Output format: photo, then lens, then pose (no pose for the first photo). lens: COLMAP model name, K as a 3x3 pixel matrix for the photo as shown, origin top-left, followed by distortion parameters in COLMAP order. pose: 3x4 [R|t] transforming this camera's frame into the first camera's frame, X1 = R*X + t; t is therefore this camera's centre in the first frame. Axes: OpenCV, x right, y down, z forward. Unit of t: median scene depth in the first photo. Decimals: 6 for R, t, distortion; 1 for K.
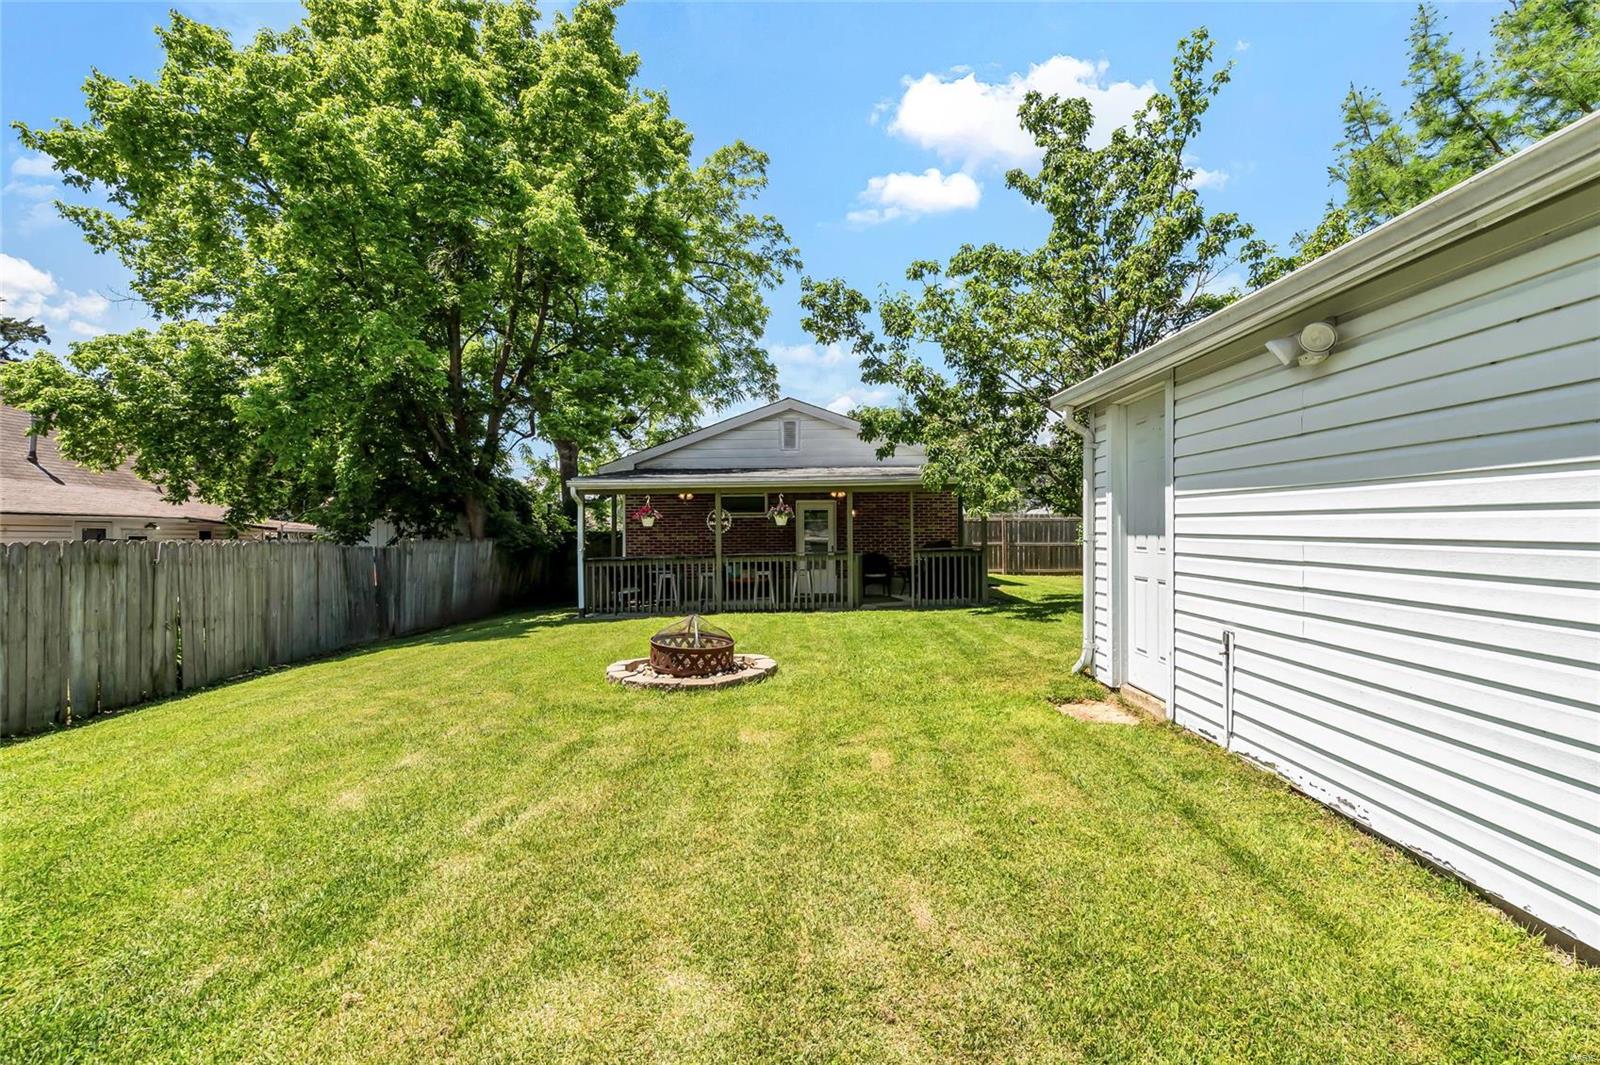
lens RADIAL K [[733.7, 0, 802.3], [0, 733.7, 535.1], [0, 0, 1]] dist [-0.002831, -0.000161]
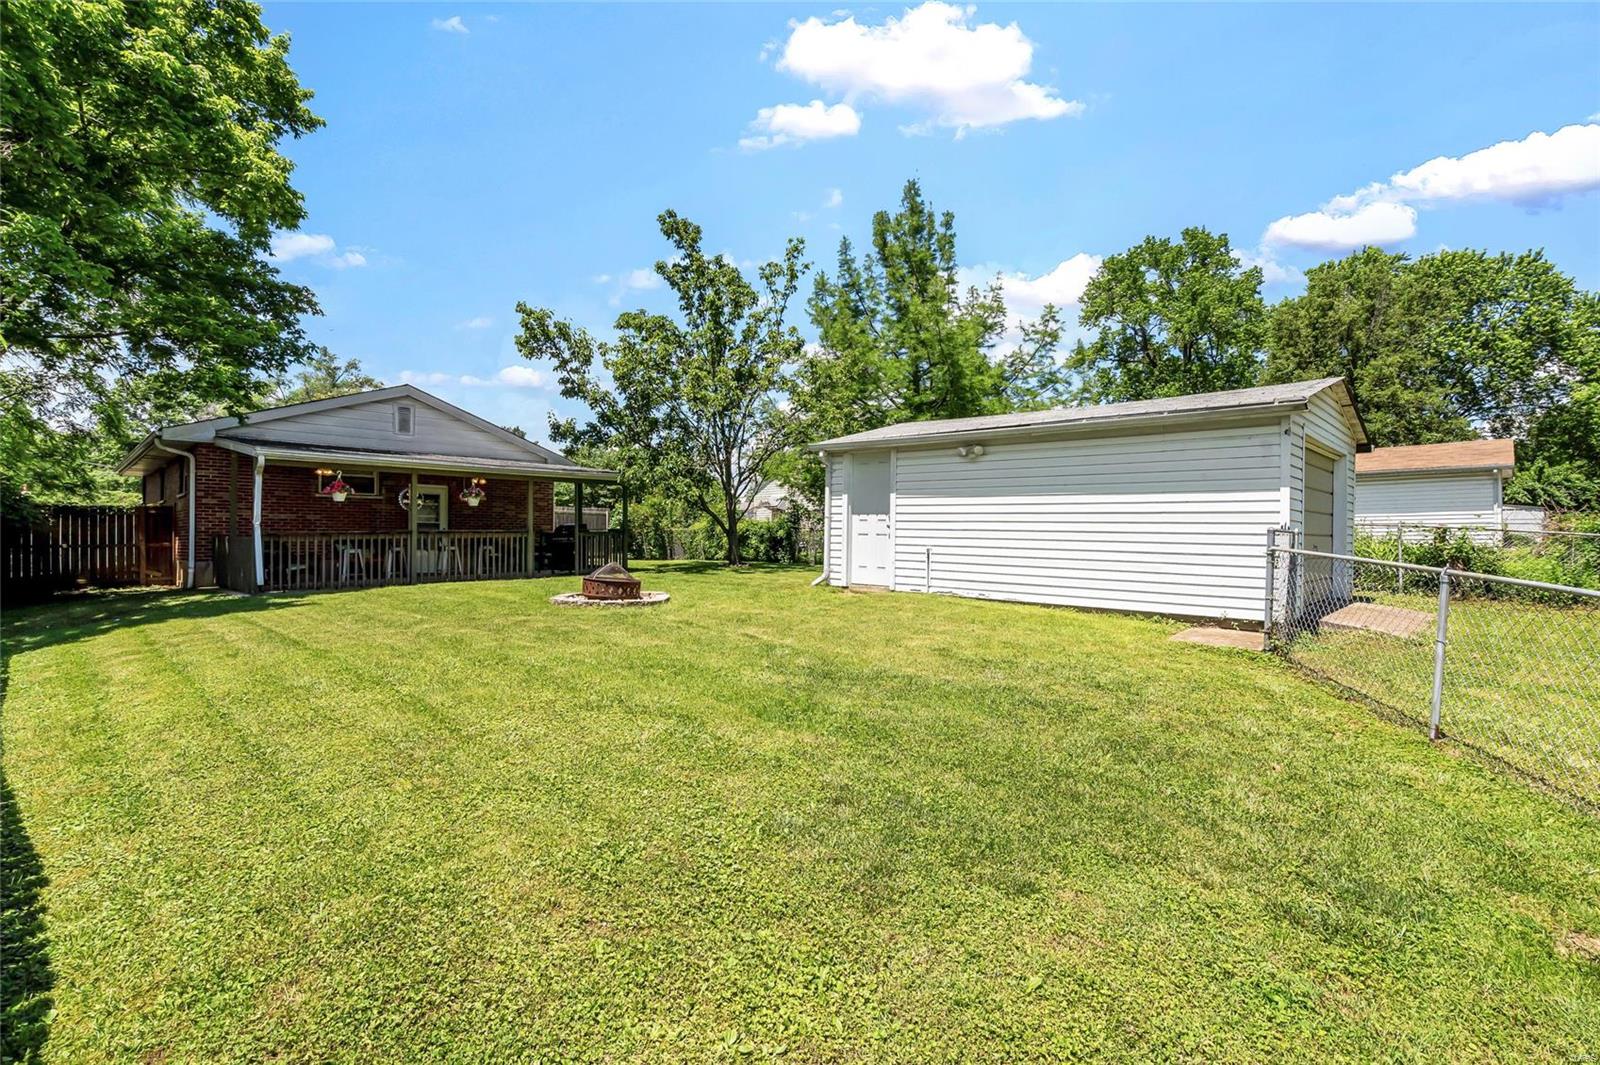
lens RADIAL K [[733.7, 0, 802.3], [0, 733.7, 535.1], [0, 0, 1]] dist [-0.002831, -0.000161]
pose [[0.671387, 0.014190, 0.740971, -0.511028], [-0.013358, 0.999886, -0.007044, 0.031446], [-0.740987, -0.005169, 0.671500, -0.137415]]
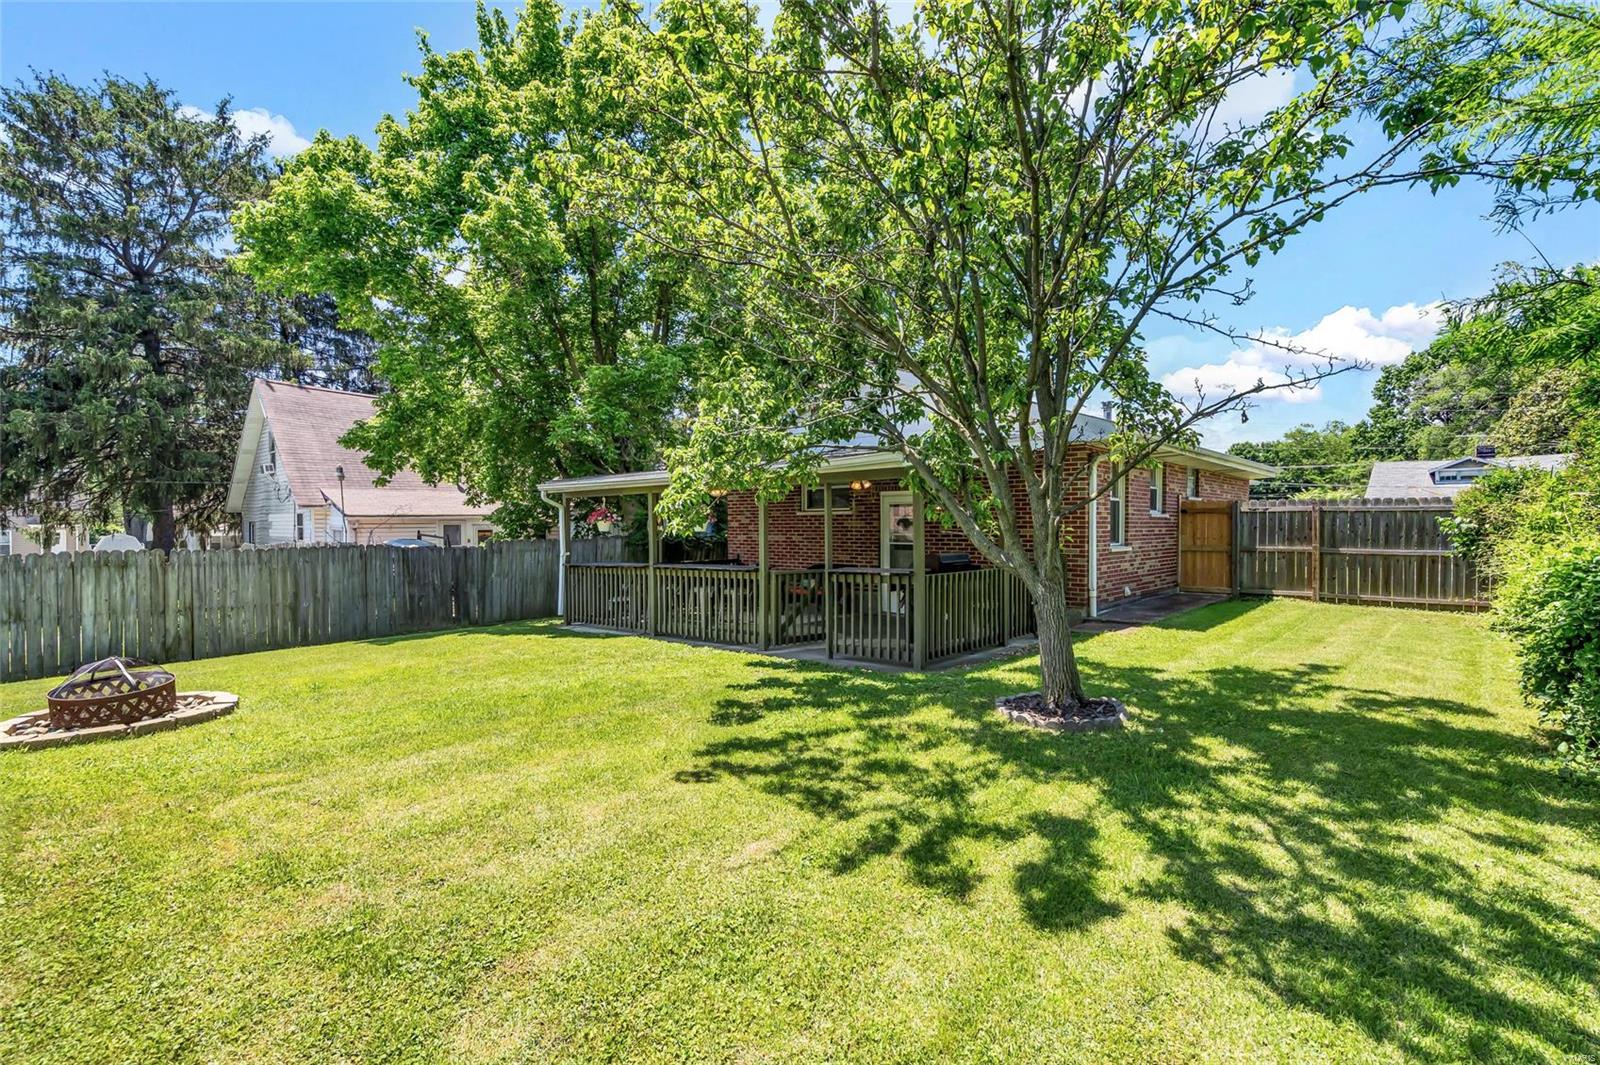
lens RADIAL K [[733.7, 0, 802.3], [0, 733.7, 535.1], [0, 0, 1]] dist [-0.002831, -0.000161]
pose [[0.765422, 0.008048, -0.643479, 0.538987], [0.005030, 0.999816, 0.018487, -0.021442], [0.643509, -0.017387, 0.765241, 0.446230]]
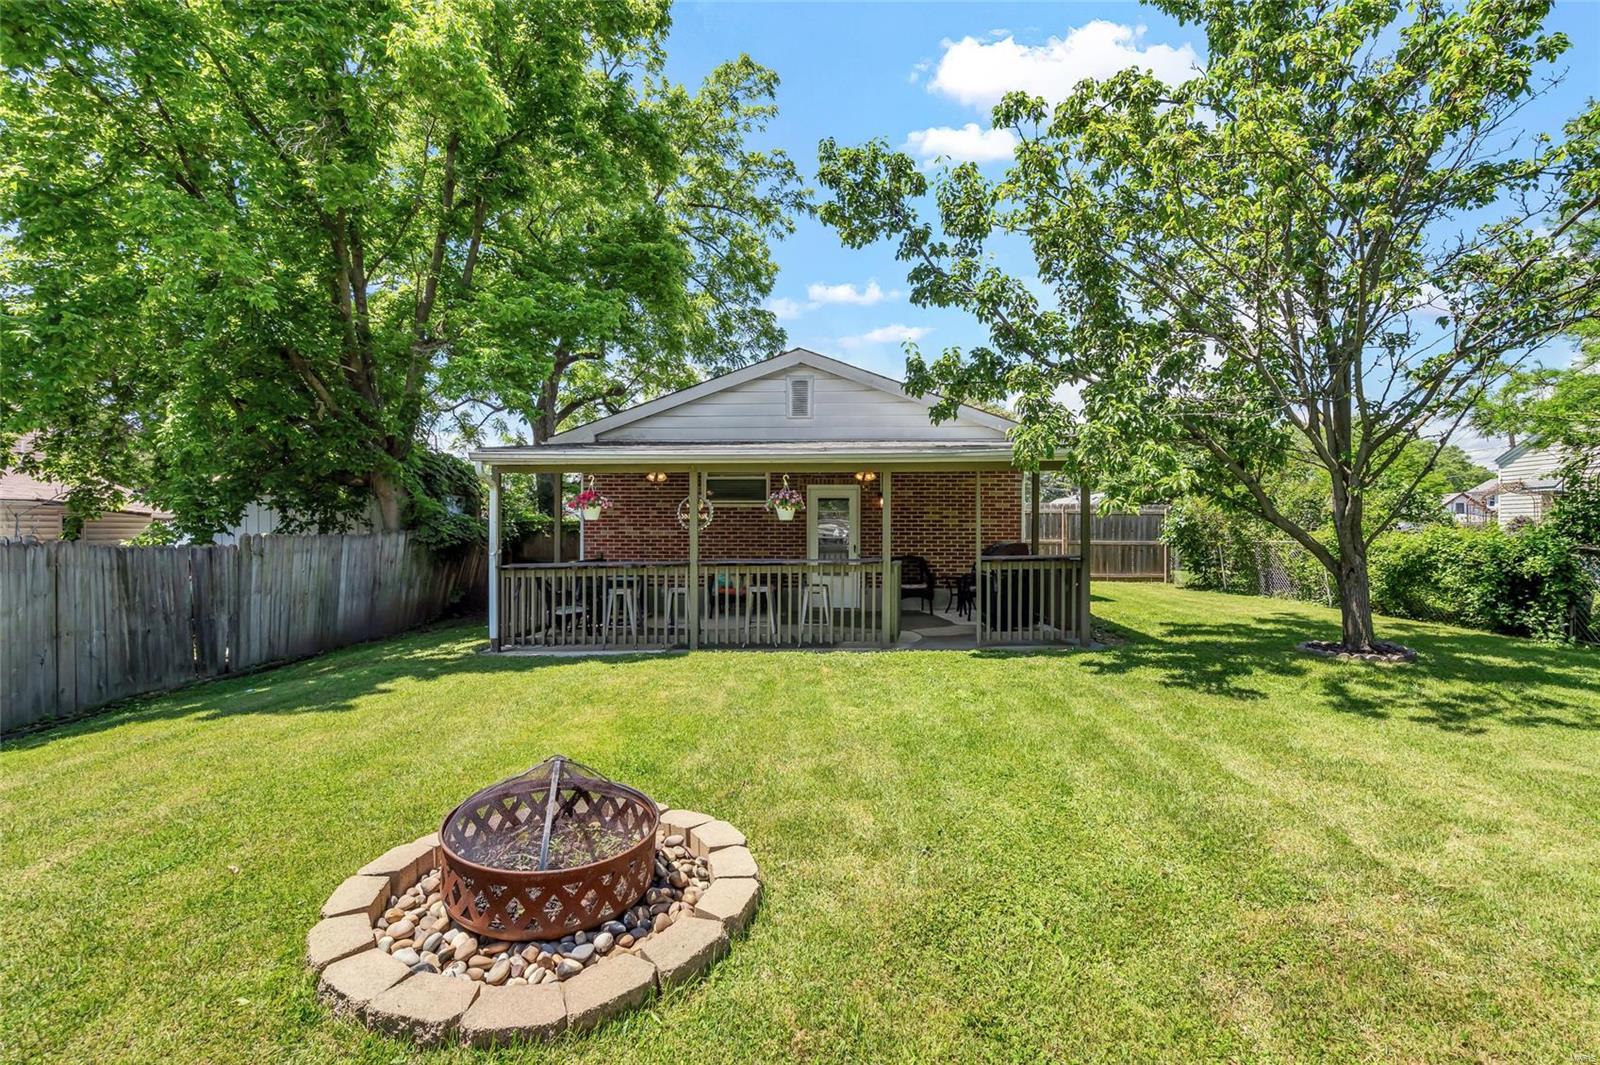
lens RADIAL K [[727.0, 0, 800.0], [0, 727.0, 532.5], [0, 0, 1]] dist [-0.000359, -0.000113]
pose [[0.999809, 0.010428, -0.016527, -0.003921], [-0.010172, 0.999828, 0.015484, -0.012263], [0.016686, -0.015313, 0.999744, 0.313952]]
